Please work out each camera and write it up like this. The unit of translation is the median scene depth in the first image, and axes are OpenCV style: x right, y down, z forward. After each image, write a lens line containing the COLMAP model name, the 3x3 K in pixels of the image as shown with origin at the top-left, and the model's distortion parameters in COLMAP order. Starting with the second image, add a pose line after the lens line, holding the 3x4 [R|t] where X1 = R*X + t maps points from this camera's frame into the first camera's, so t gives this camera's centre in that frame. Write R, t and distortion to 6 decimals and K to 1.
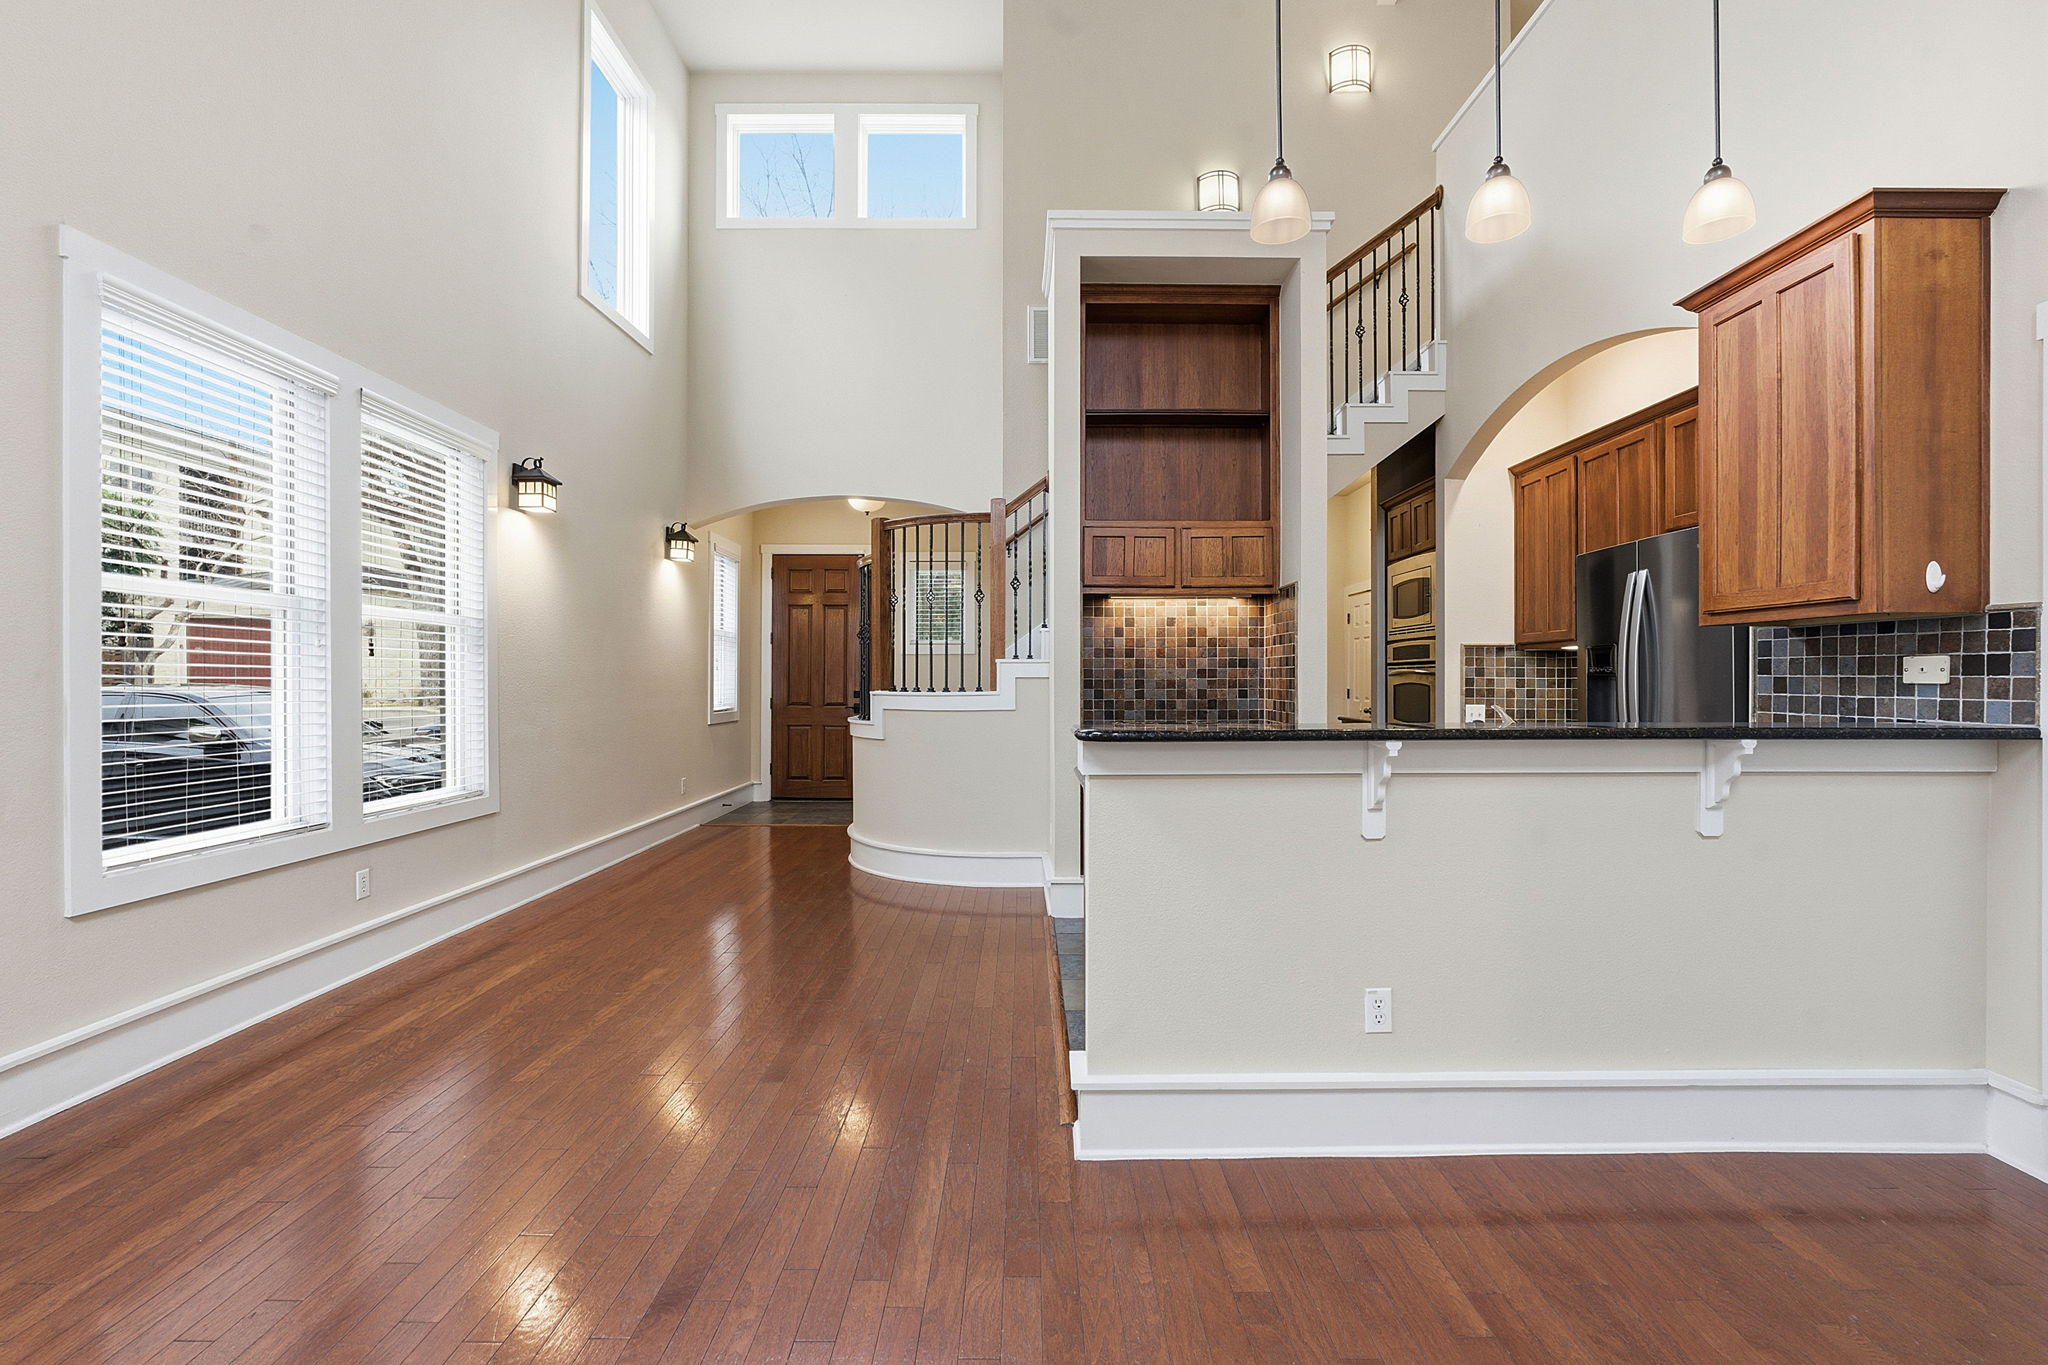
lens RADIAL K [[918.8, 0, 1024.6], [0, 918.8, 669.0], [0, 0, 1]] dist [-0.001074, 0.000211]
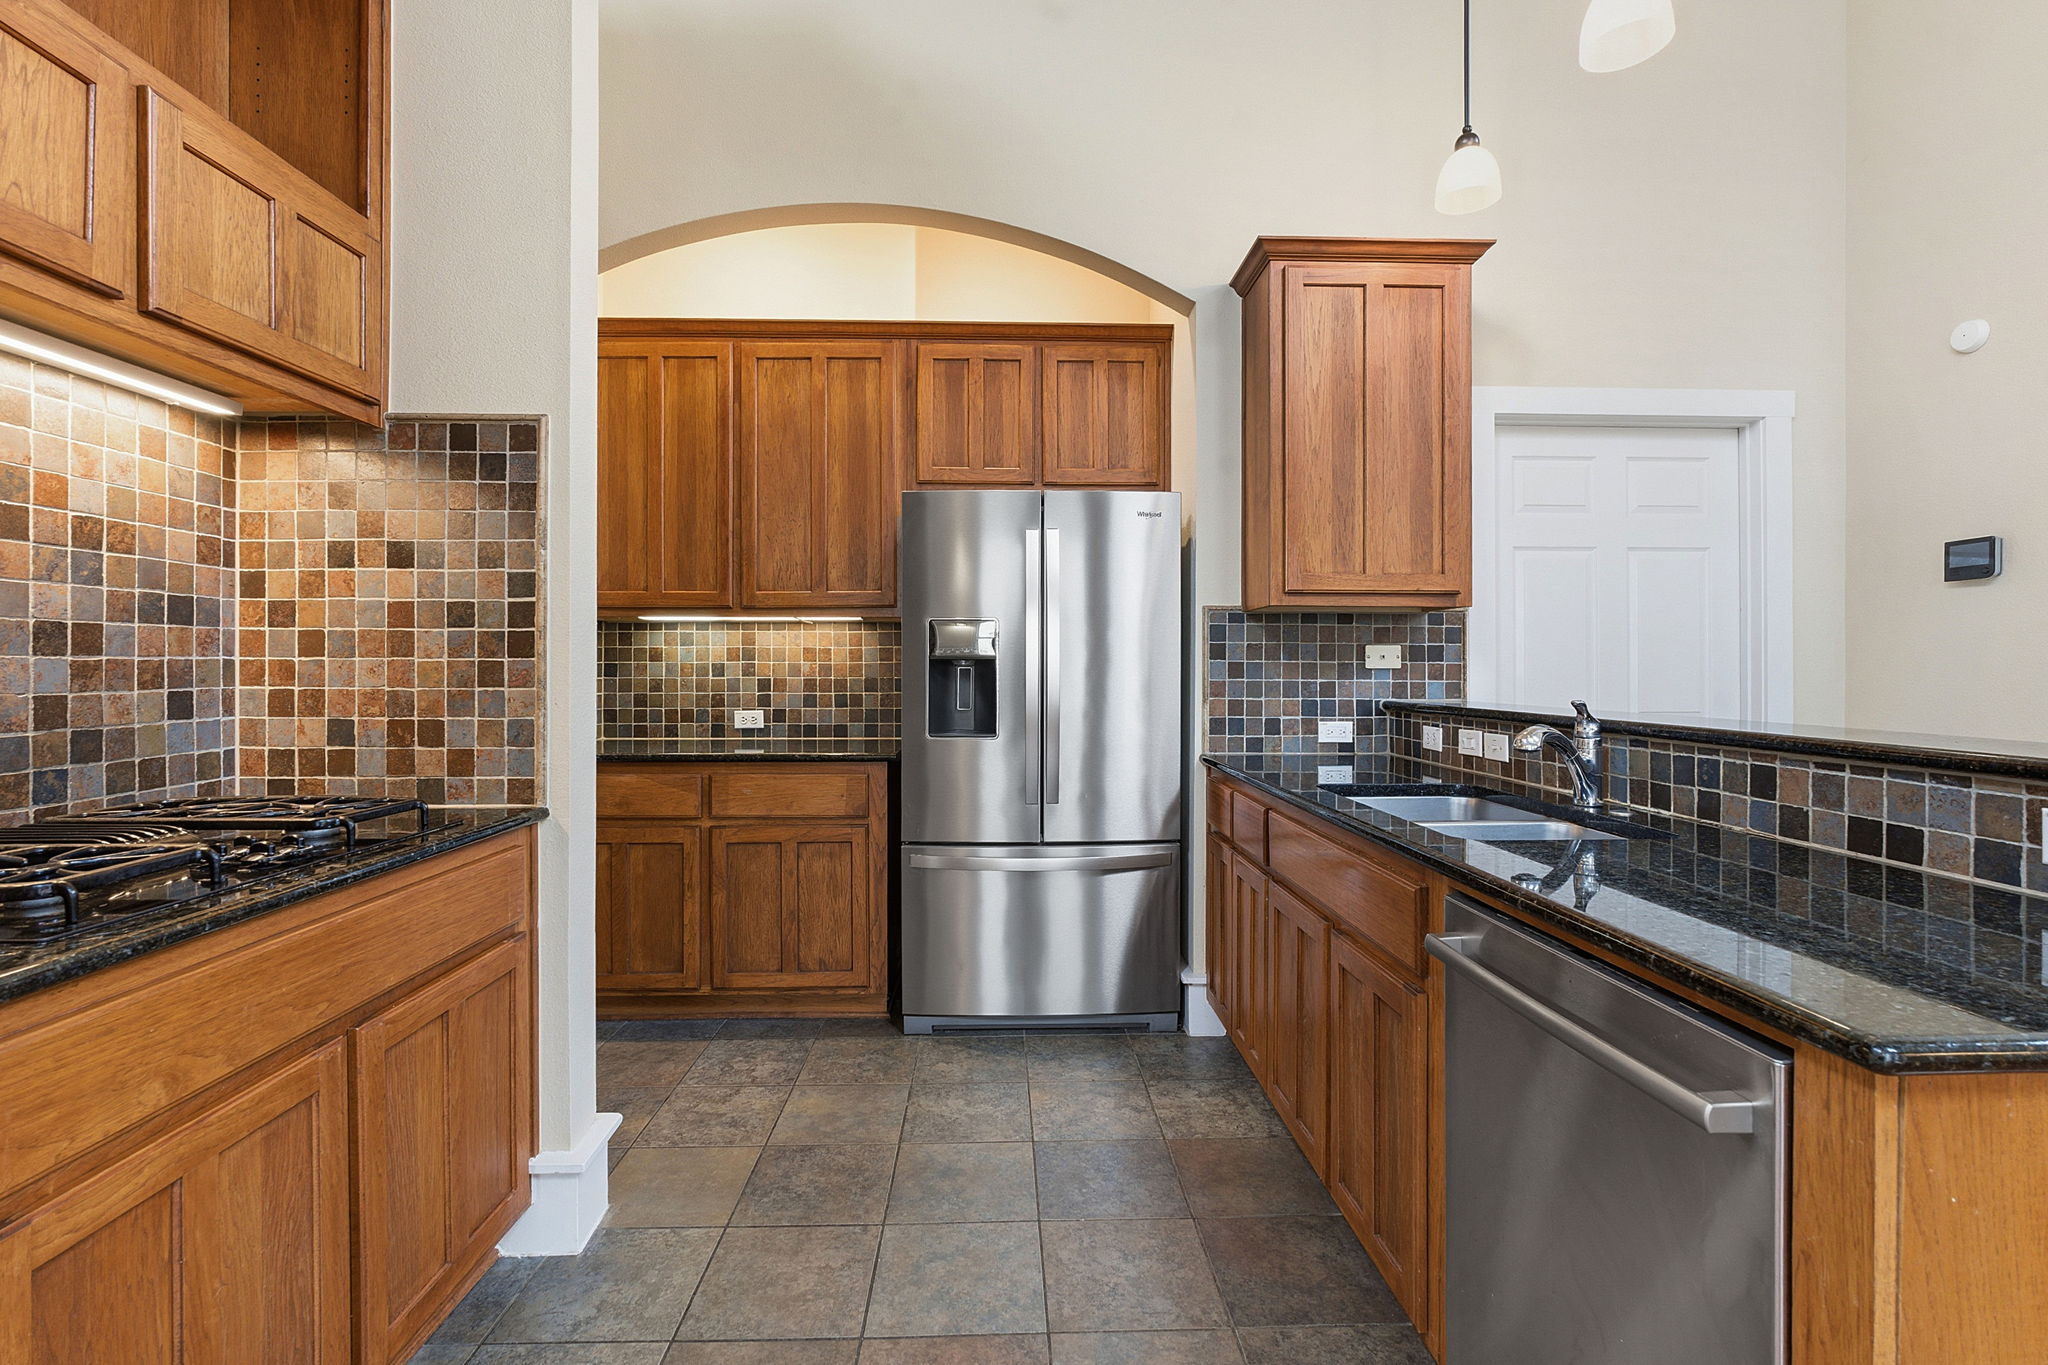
lens RADIAL K [[918.8, 0, 1024.6], [0, 918.8, 669.0], [0, 0, 1]] dist [-0.001074, 0.000211]
pose [[-0.027570, -0.002707, 0.999616, -0.176633], [-0.013041, 0.999912, 0.002348, 0.017938], [-0.999535, -0.012971, -0.027603, 1.337554]]
